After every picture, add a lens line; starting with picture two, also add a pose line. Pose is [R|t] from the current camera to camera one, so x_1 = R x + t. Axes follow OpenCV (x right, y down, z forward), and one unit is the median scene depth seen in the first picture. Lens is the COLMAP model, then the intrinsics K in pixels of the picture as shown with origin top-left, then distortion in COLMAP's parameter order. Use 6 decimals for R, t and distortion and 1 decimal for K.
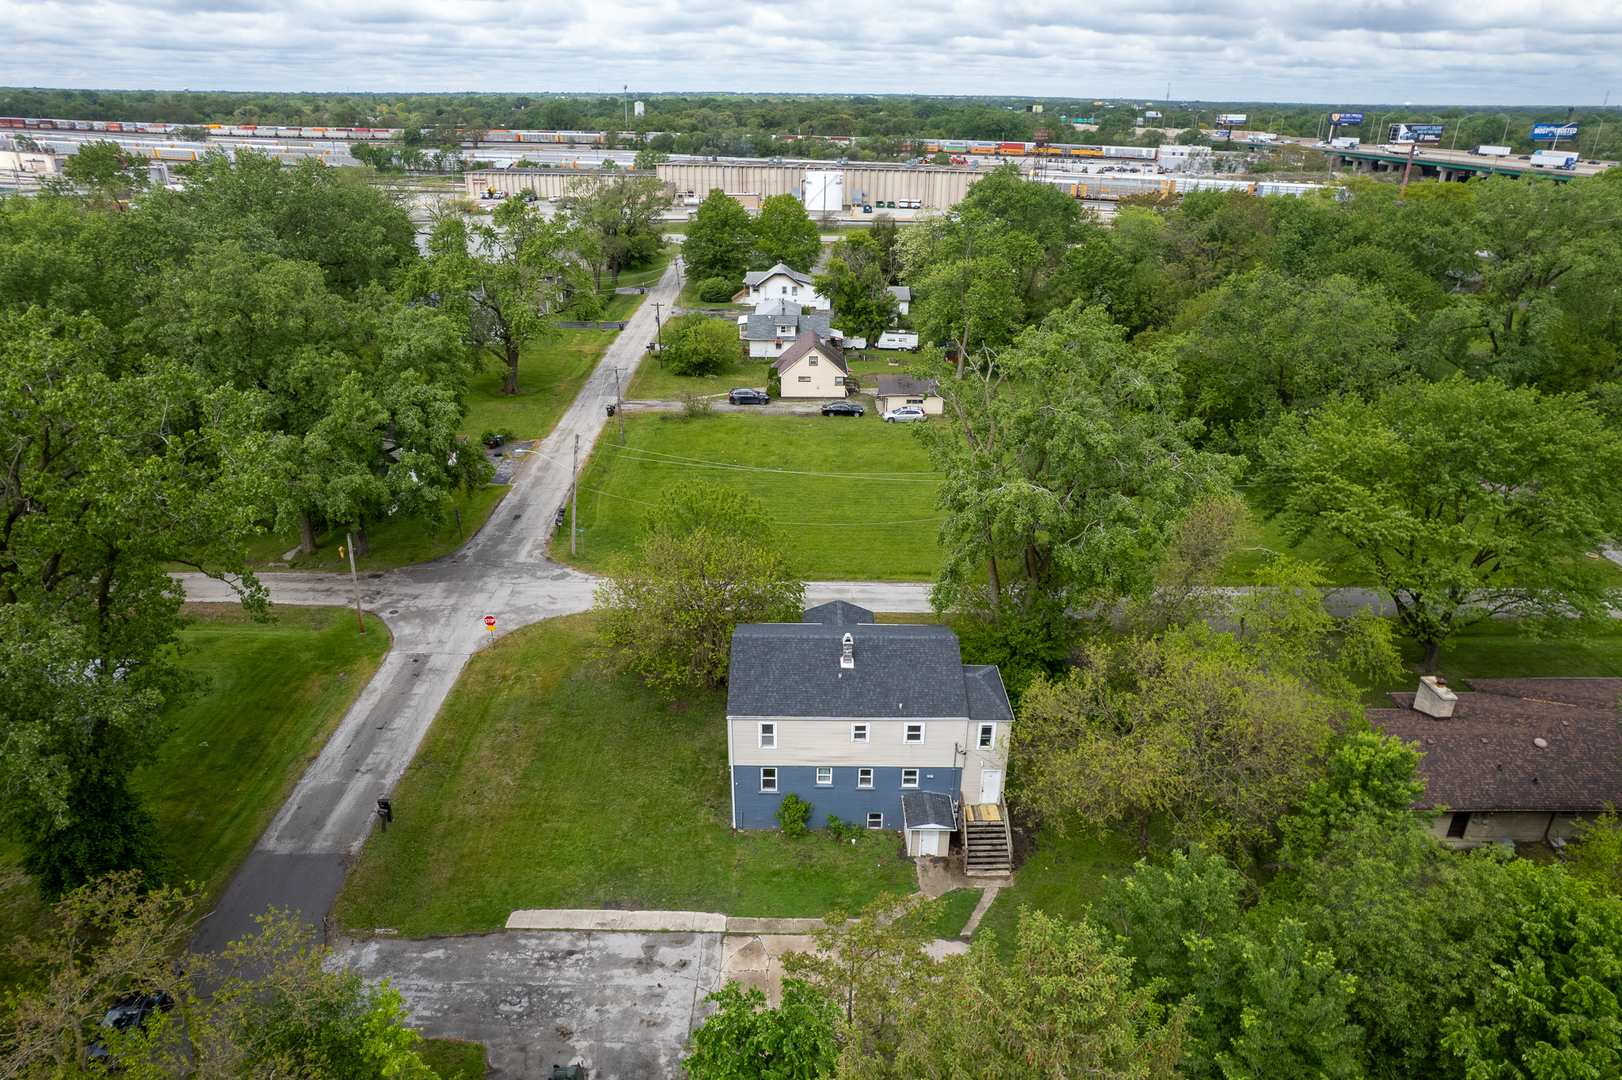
lens RADIAL K [[1037.6, 0, 805.9], [0, 1037.6, 551.8], [0, 0, 1]] dist [-0.078661, 0.068234]
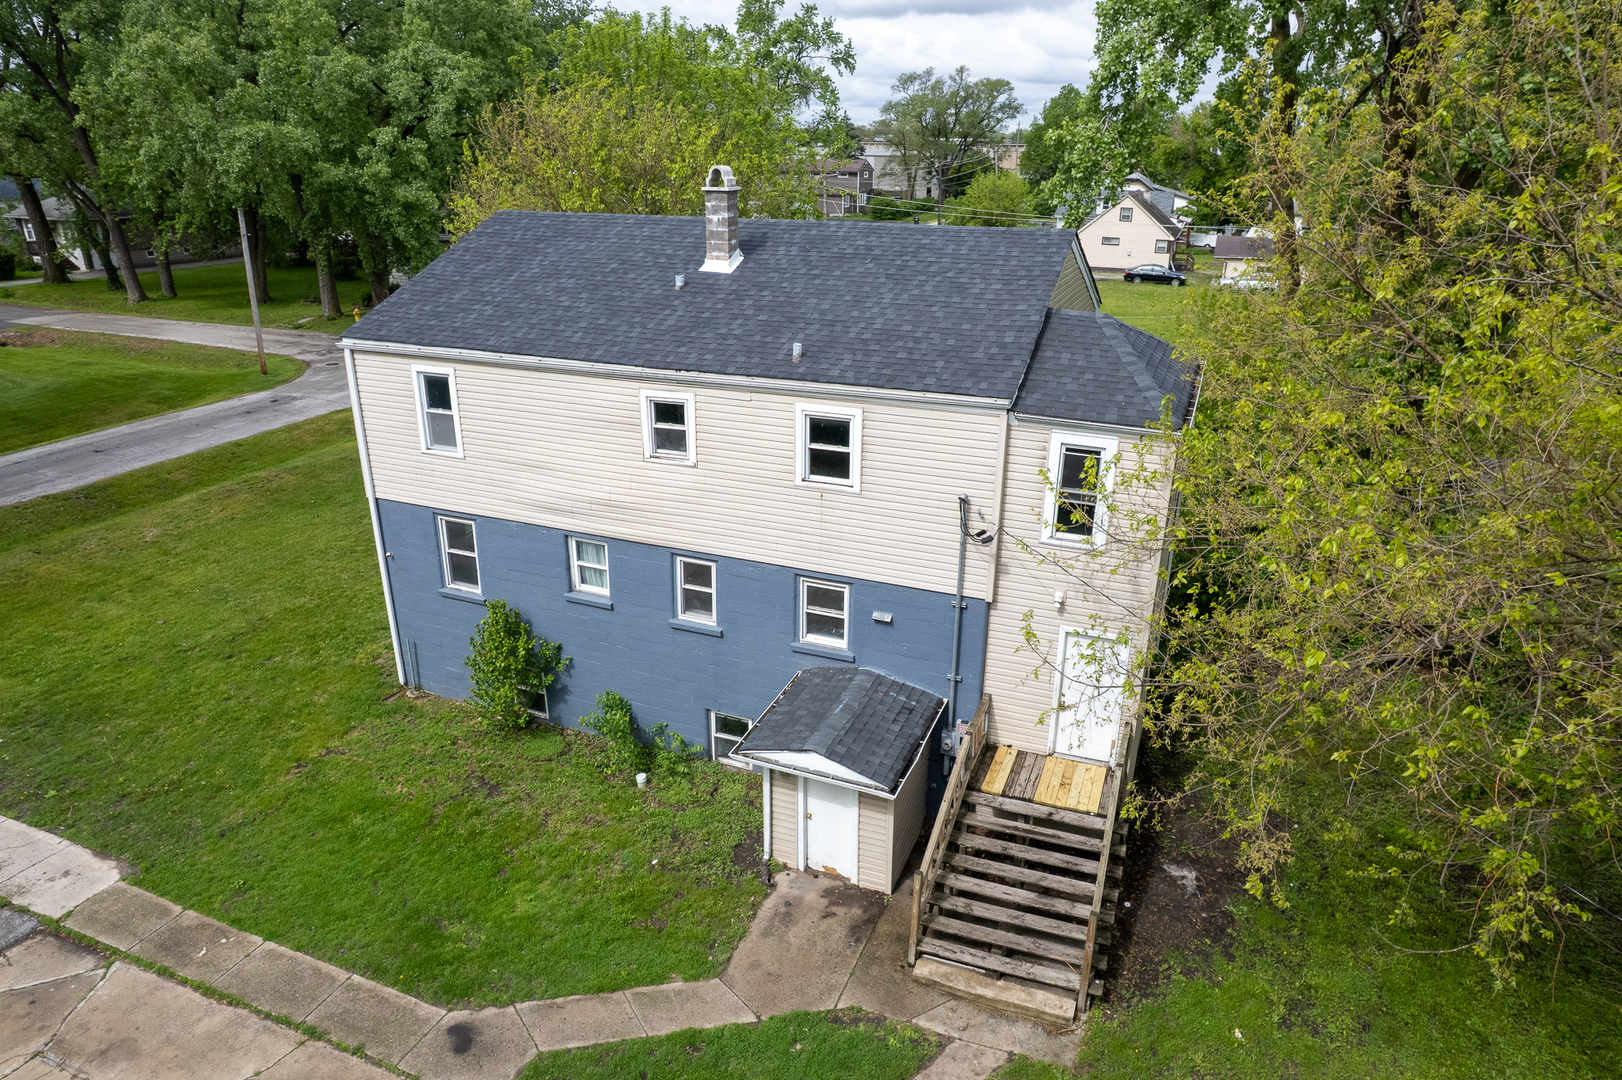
lens RADIAL K [[1037.6, 0, 805.9], [0, 1037.6, 551.8], [0, 0, 1]] dist [-0.078661, 0.068234]
pose [[0.925031, 0.138826, -0.353617, 0.206328], [-0.153432, 0.988067, -0.013461, 0.208510], [0.347528, 0.066708, 0.935294, 0.715606]]
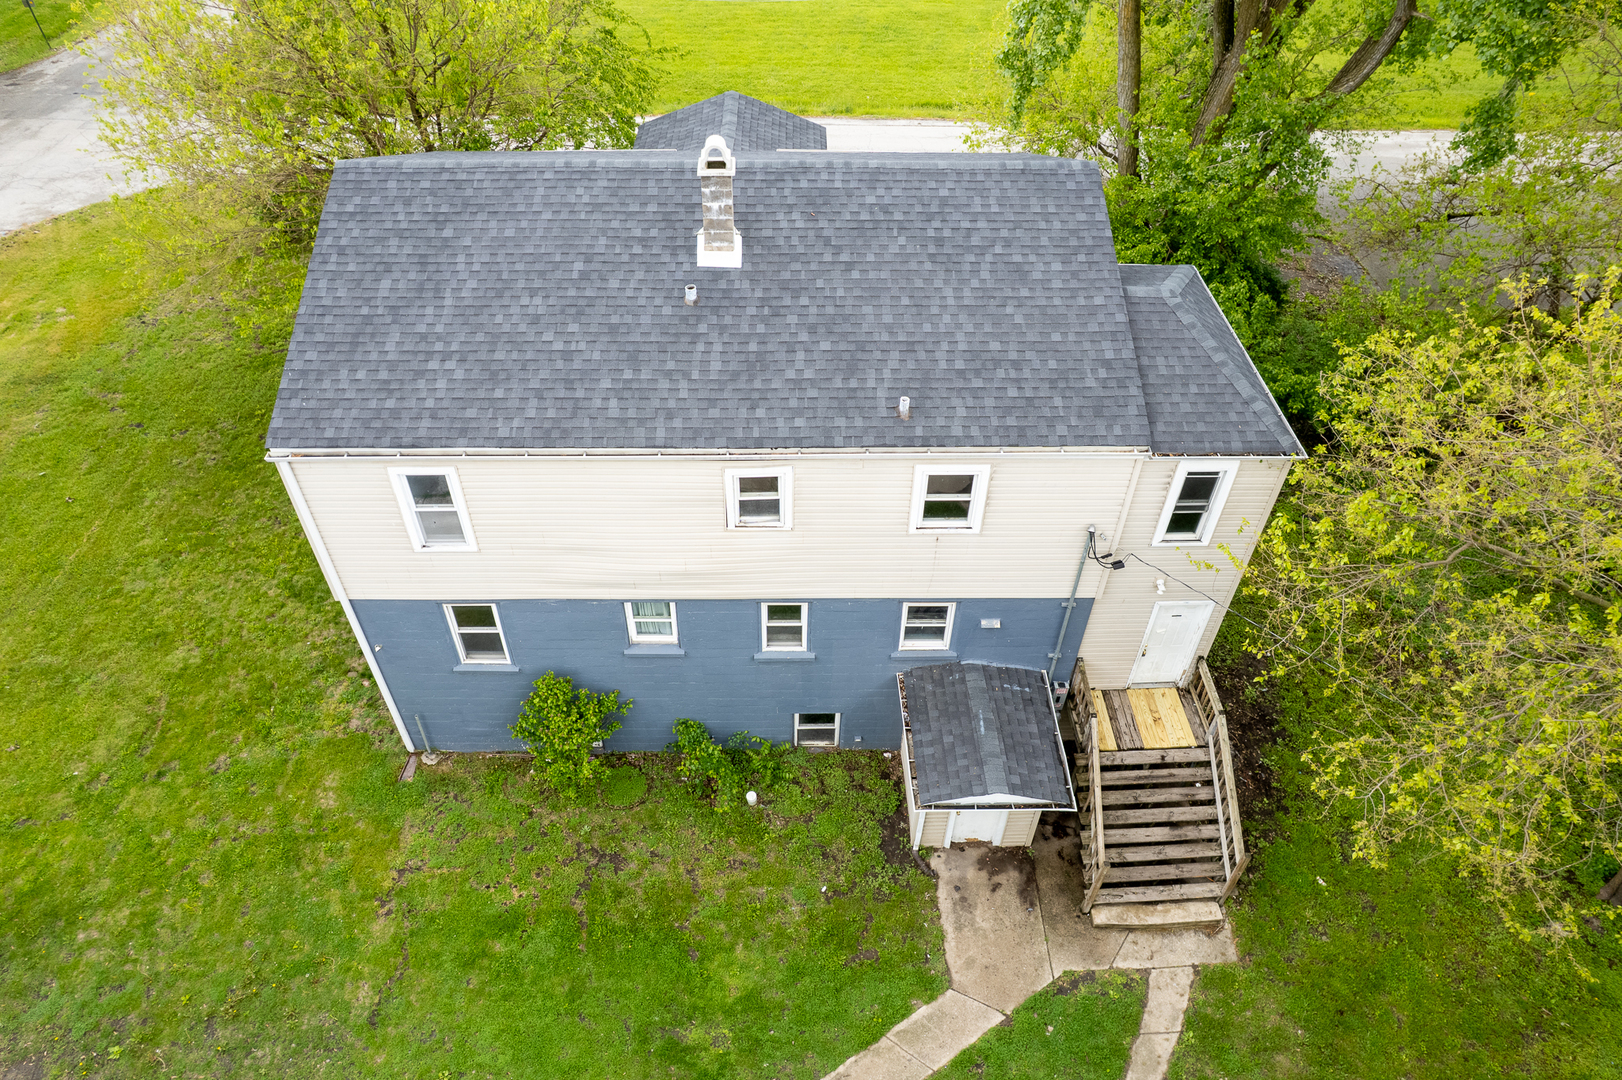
lens RADIAL K [[1037.6, 0, 805.9], [0, 1037.6, 551.8], [0, 0, 1]] dist [-0.078661, 0.068234]
pose [[0.999762, -0.009643, 0.019583, 0.058996], [0.002399, 0.940233, 0.340523, 0.091306], [-0.021696, -0.340395, 0.940032, 0.722208]]
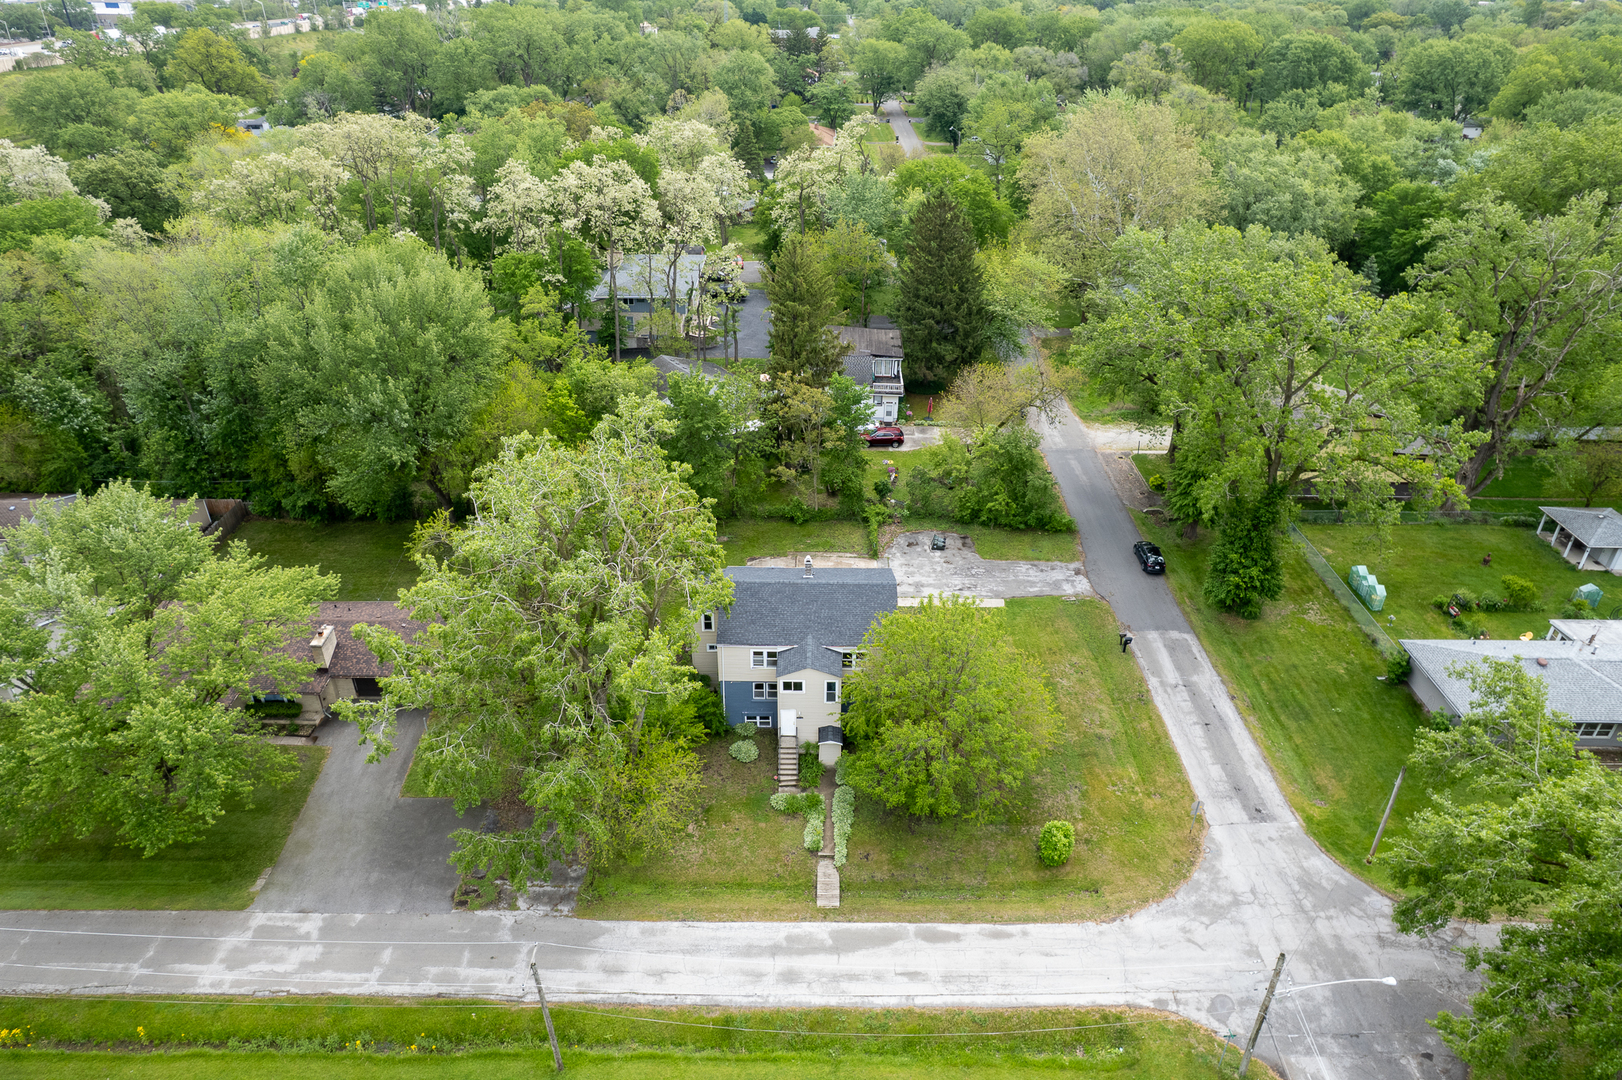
lens RADIAL K [[1037.6, 0, 805.9], [0, 1037.6, 551.8], [0, 0, 1]] dist [-0.078661, 0.068234]
pose [[-0.999839, -0.017771, 0.002633, 0.041187], [-0.008082, 0.575812, 0.817542, -1.042399], [-0.016044, 0.817389, -0.575863, 1.800111]]
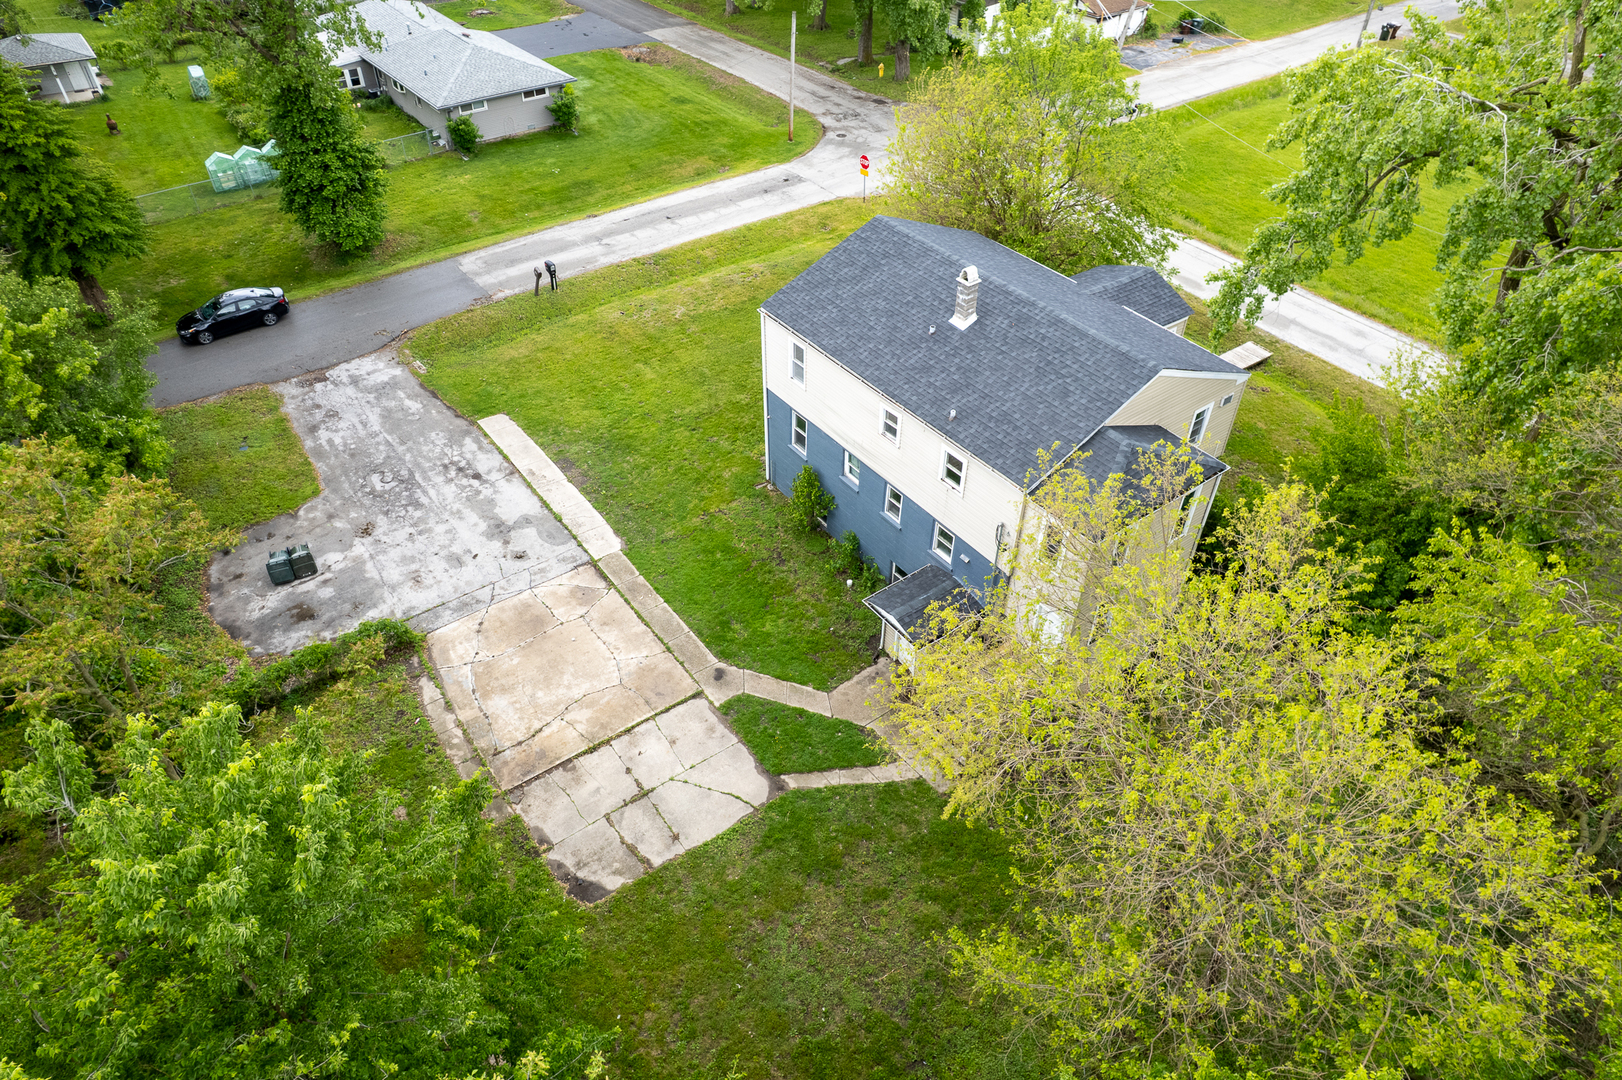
lens RADIAL K [[1037.6, 0, 805.9], [0, 1037.6, 551.8], [0, 0, 1]] dist [-0.078661, 0.068234]
pose [[0.594778, 0.531265, -0.603321, 0.414147], [-0.330571, 0.845748, 0.418848, 0.004947], [0.732777, -0.049681, 0.678653, 0.556480]]
